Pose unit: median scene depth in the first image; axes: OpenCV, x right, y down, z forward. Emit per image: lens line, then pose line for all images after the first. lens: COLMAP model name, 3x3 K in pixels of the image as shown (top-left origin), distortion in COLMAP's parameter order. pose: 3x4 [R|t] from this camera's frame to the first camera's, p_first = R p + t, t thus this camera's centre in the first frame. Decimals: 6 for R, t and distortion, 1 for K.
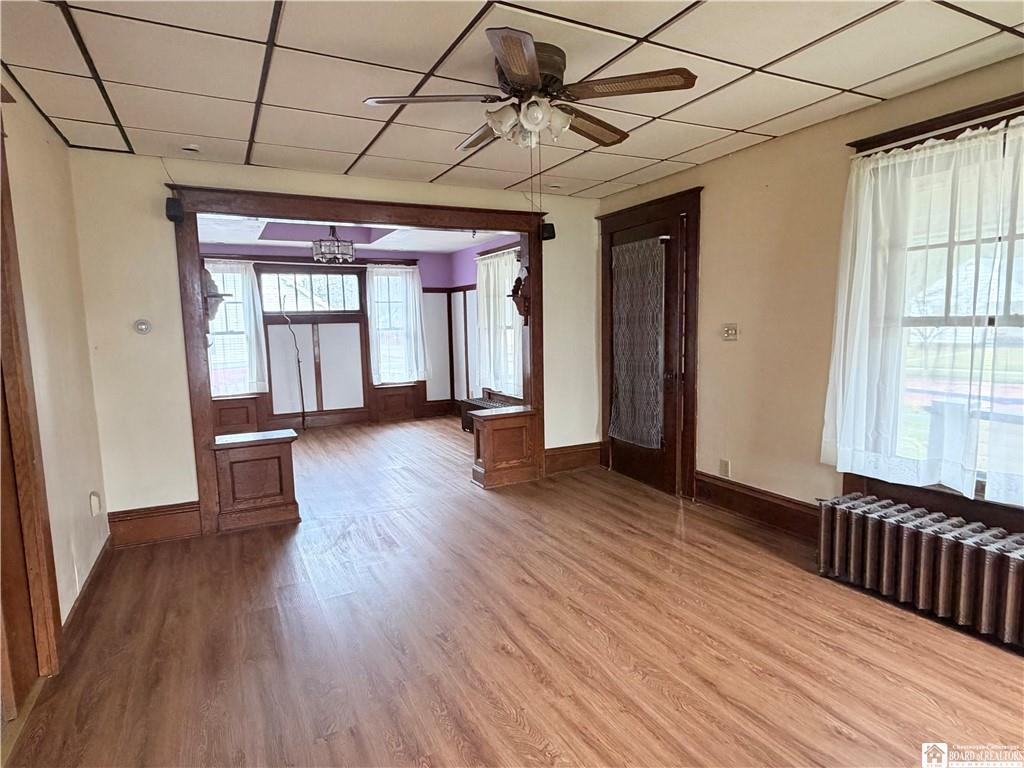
lens RADIAL K [[565.7, 0, 511.2], [0, 565.7, 385.5], [0, 0, 1]] dist [-0.006142, -0.001117]
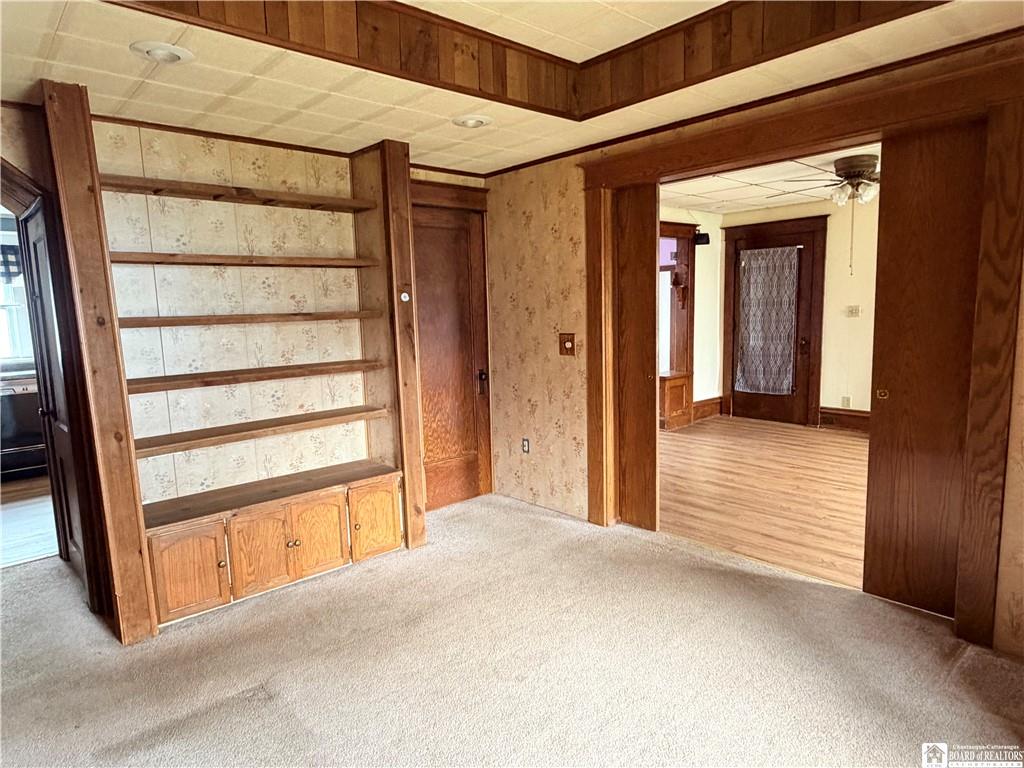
lens RADIAL K [[620.1, 0, 509.8], [0, 620.1, 389.1], [0, 0, 1]] dist [-0.003560, 0.005571]
pose [[0.966561, -0.038166, 0.253579, -0.847746], [0.034262, 0.999217, 0.019795, 0.044755], [-0.254136, -0.010445, 0.967112, -0.348232]]
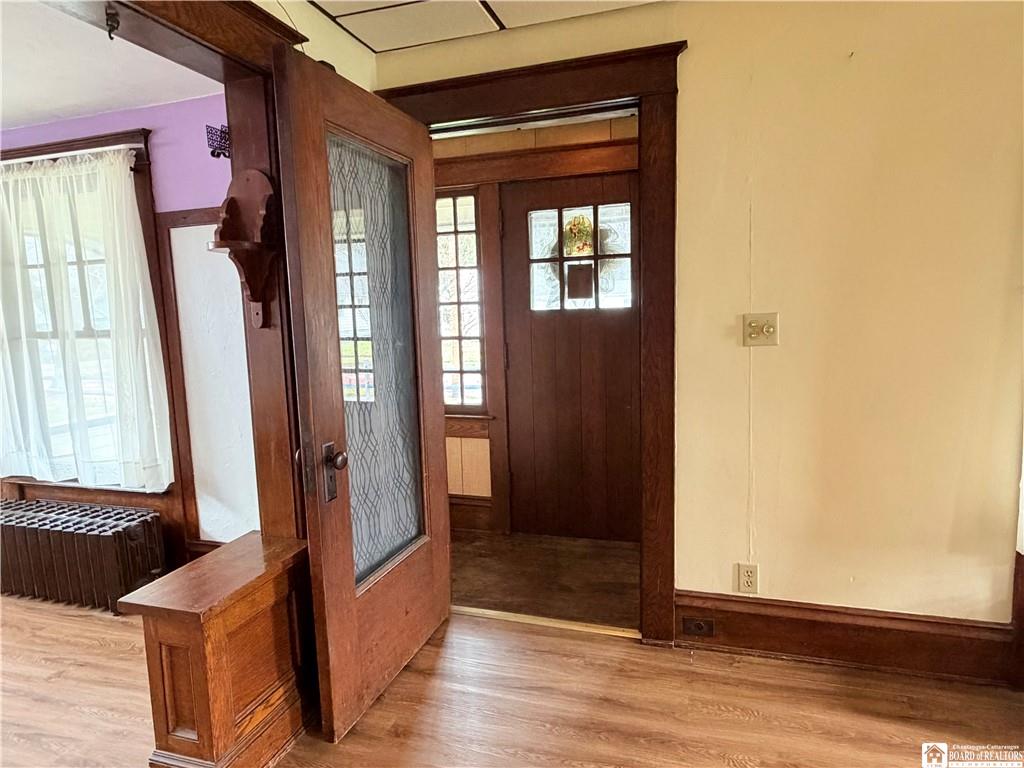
lens RADIAL K [[620.1, 0, 514.0], [0, 620.1, 387.1], [0, 0, 1]] dist [-0.003560, 0.005571]
pose [[0.705581, -0.084631, 0.703557, -0.175288], [0.093438, 0.995285, 0.026017, -0.069820], [-0.702442, 0.047382, 0.710162, 0.671818]]
